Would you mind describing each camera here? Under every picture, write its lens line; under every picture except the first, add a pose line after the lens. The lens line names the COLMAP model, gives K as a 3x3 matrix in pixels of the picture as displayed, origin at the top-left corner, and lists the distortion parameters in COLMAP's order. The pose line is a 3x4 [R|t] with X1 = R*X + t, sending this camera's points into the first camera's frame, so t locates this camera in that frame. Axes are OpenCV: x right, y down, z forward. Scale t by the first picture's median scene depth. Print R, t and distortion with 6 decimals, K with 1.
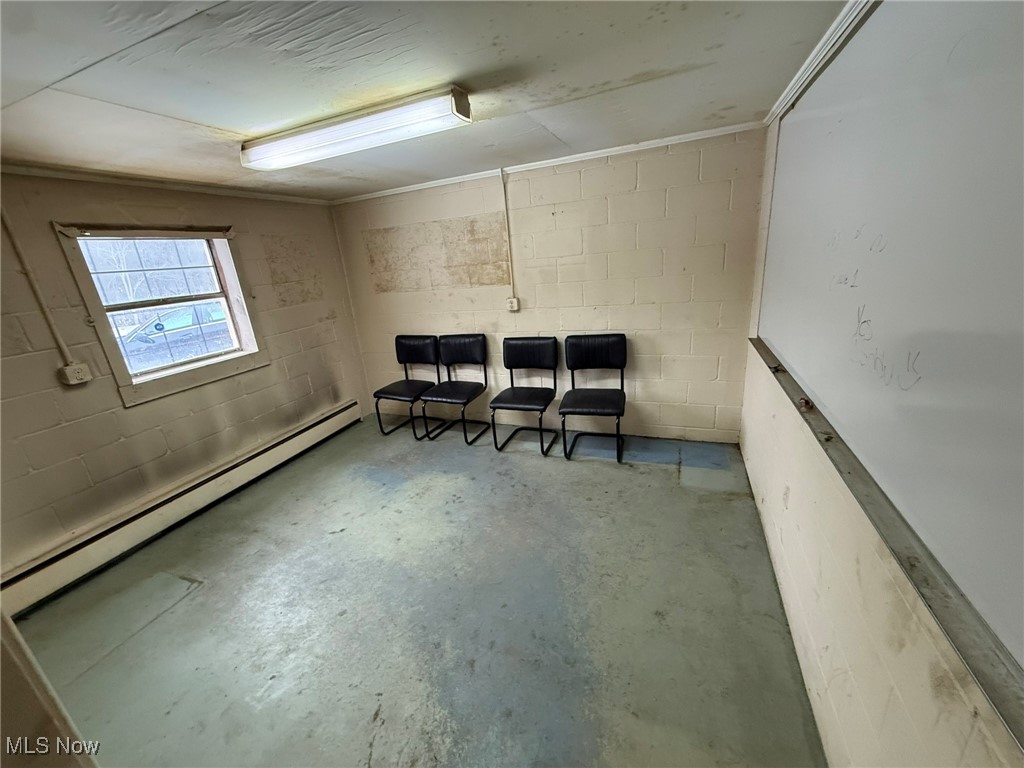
lens RADIAL K [[407.6, 0, 510.8], [0, 407.6, 385.1], [0, 0, 1]] dist [-0.001264, 0.000232]
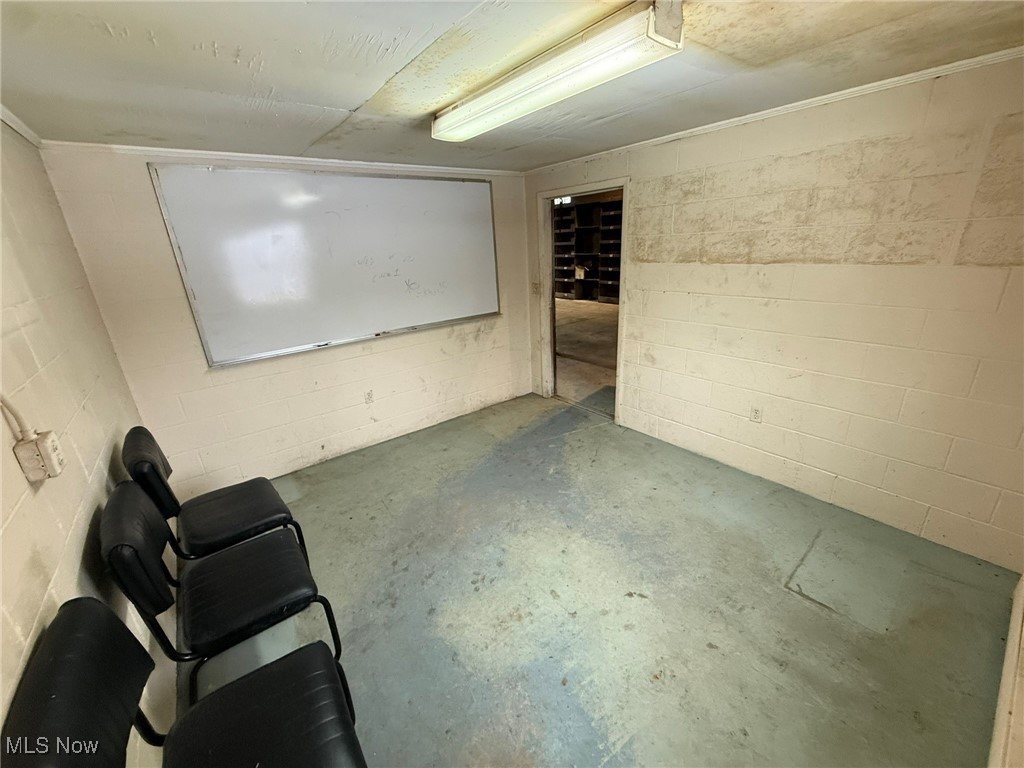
lens RADIAL K [[407.6, 0, 511.3], [0, 407.6, 383.5], [0, 0, 1]] dist [-0.001264, 0.000232]
pose [[-0.856569, -0.041090, 0.514393, -0.633953], [0.275711, 0.806175, 0.523513, -0.434466], [-0.436202, 0.590249, -0.679216, 1.462588]]
